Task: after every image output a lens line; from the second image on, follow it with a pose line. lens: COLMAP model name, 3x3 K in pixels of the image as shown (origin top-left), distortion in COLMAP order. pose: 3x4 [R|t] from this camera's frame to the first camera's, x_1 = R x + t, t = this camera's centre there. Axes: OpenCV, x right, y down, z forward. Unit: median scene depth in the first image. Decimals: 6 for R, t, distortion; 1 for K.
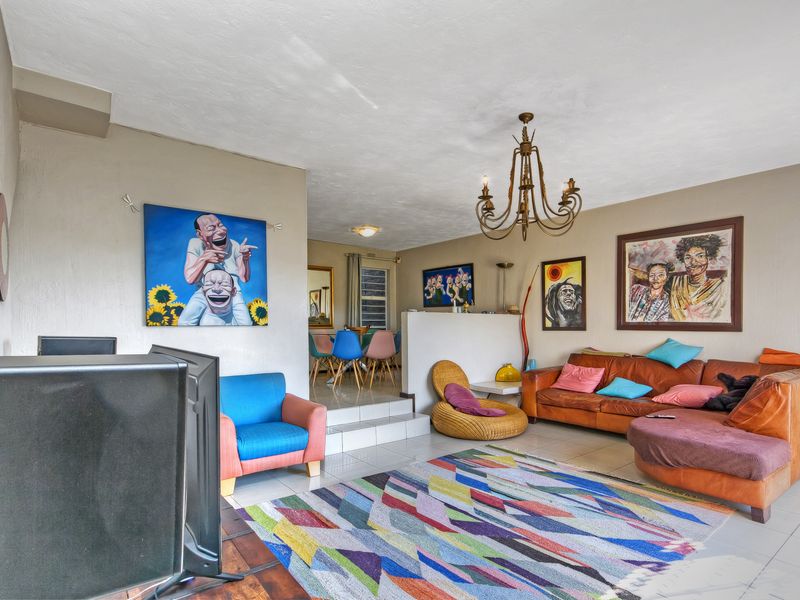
lens RADIAL K [[424.7, 0, 415.7], [0, 424.7, 335.3], [0, 0, 1]] dist [0.007710, -0.000176]
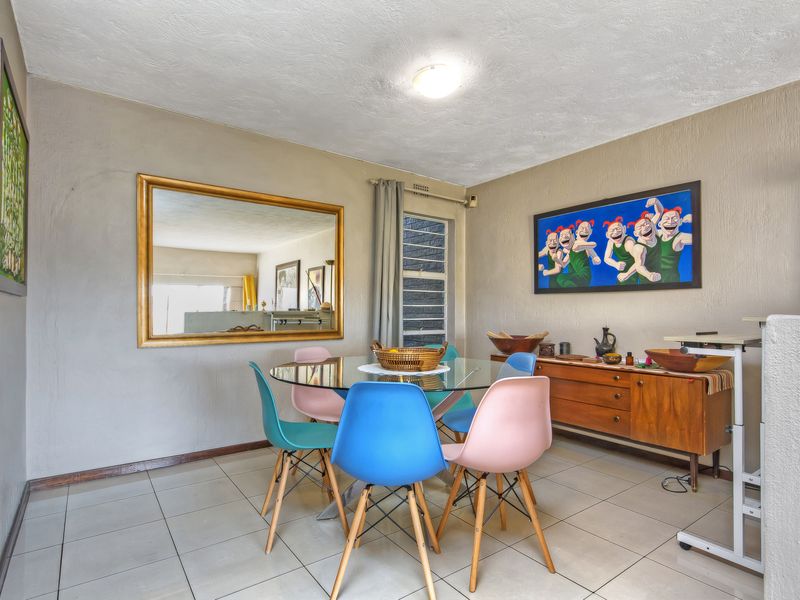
lens RADIAL K [[424.7, 0, 408.1], [0, 424.7, 299.9], [0, 0, 1]] dist [0.007710, -0.000176]
pose [[0.999160, 0.002535, -0.040908, -0.103409], [-0.004695, 0.998595, -0.052784, -0.034446], [0.040717, 0.052932, 0.997768, 0.536603]]
